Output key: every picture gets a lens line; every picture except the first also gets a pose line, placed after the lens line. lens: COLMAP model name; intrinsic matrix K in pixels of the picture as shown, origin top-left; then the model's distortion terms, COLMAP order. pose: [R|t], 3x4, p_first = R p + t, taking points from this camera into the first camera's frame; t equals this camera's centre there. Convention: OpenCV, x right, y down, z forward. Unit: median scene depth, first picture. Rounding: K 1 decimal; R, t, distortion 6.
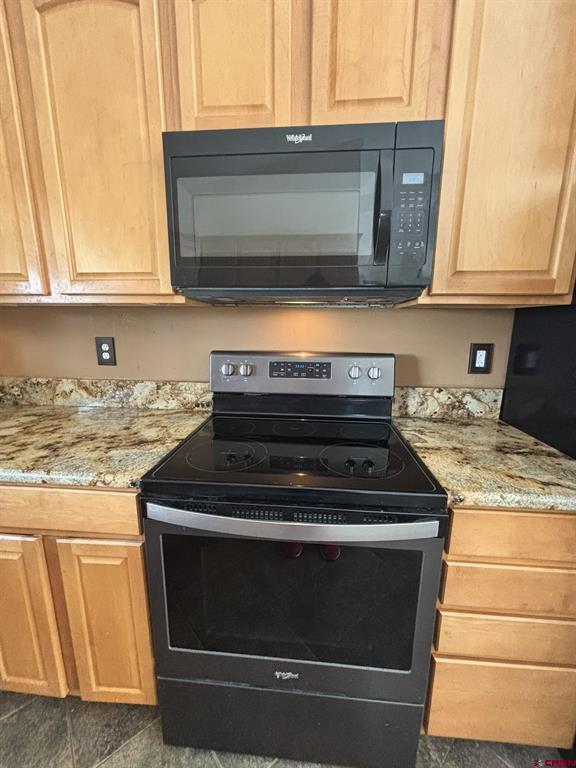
lens RADIAL K [[307.2, 0, 286.1], [0, 307.2, 384.9], [0, 0, 1]] dist [-0.002888, -0.000288]
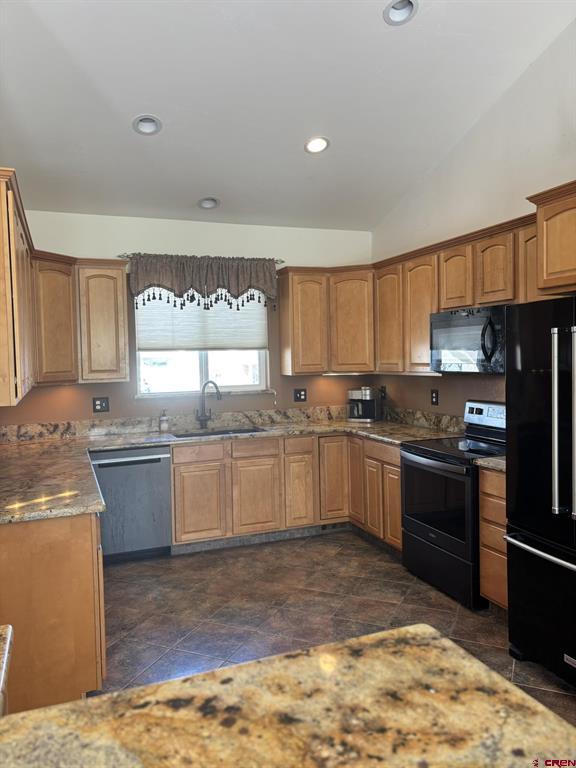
lens RADIAL K [[581.7, 0, 287.1], [0, 581.7, 382.4], [0, 0, 1]] dist [0.040091, -0.042947]
pose [[0.445649, 0.023163, -0.894908, 2.115879], [-0.143345, 0.988613, -0.045795, 0.086849], [0.883657, 0.148689, 0.443895, -1.318397]]
